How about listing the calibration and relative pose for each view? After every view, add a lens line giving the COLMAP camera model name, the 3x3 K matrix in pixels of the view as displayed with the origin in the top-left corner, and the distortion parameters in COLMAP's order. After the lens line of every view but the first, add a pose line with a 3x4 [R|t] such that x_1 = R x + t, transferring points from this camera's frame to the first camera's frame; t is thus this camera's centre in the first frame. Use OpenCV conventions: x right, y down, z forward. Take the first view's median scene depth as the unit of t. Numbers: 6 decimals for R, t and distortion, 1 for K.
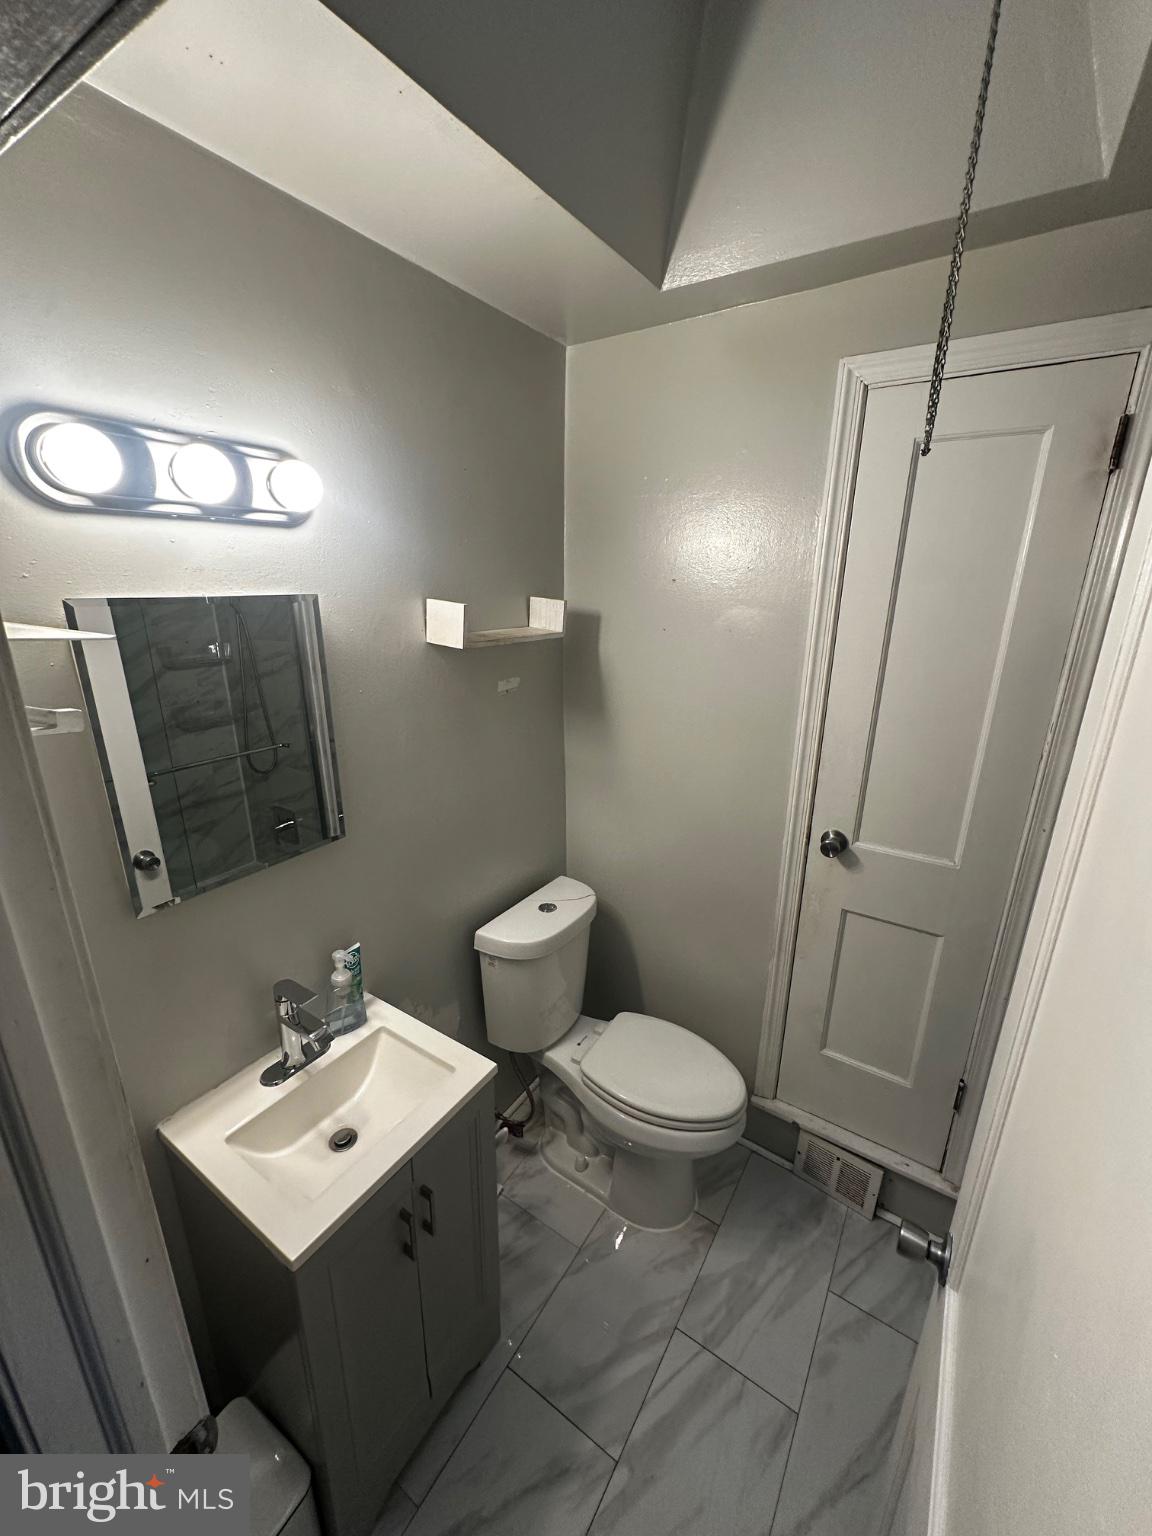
lens RADIAL K [[611.9, 0, 578.1], [0, 611.9, 770.1], [0, 0, 1]] dist [-0.001956, 0.000506]
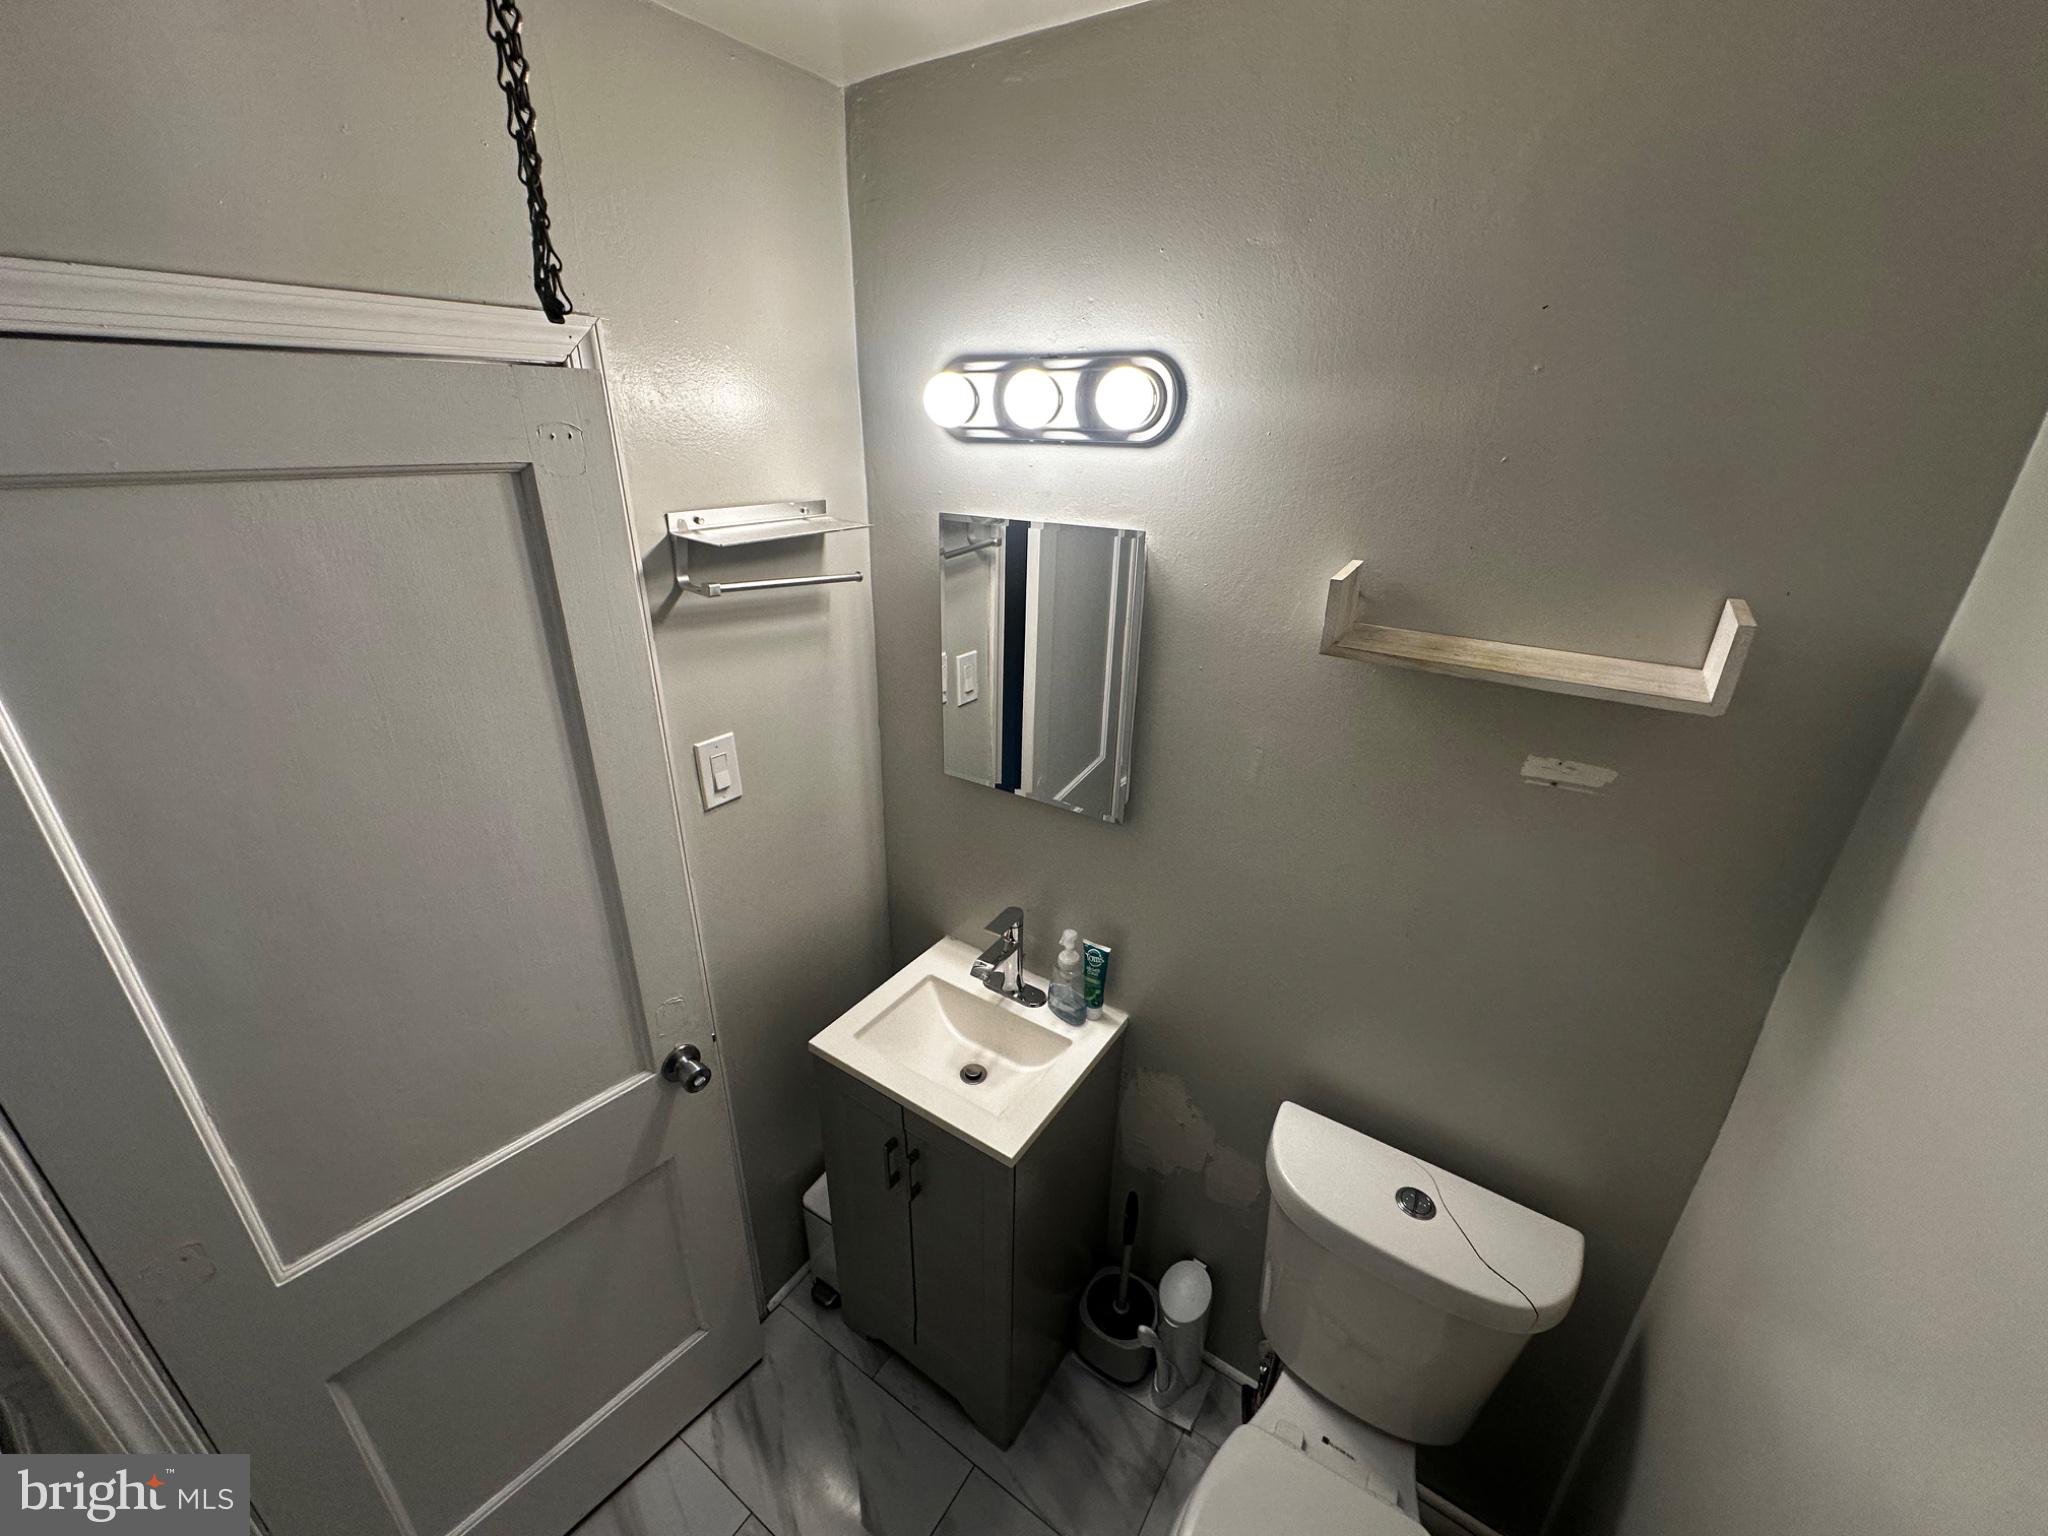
lens RADIAL K [[815.9, 0, 1022.3], [0, 815.9, 768.3], [0, 0, 1]] dist [-0.001956, 0.000506]
pose [[-0.016202, 0.385700, -0.922482, 0.601303], [-0.312123, 0.874548, 0.371141, -0.322254], [0.949904, 0.293941, 0.106216, 0.734687]]
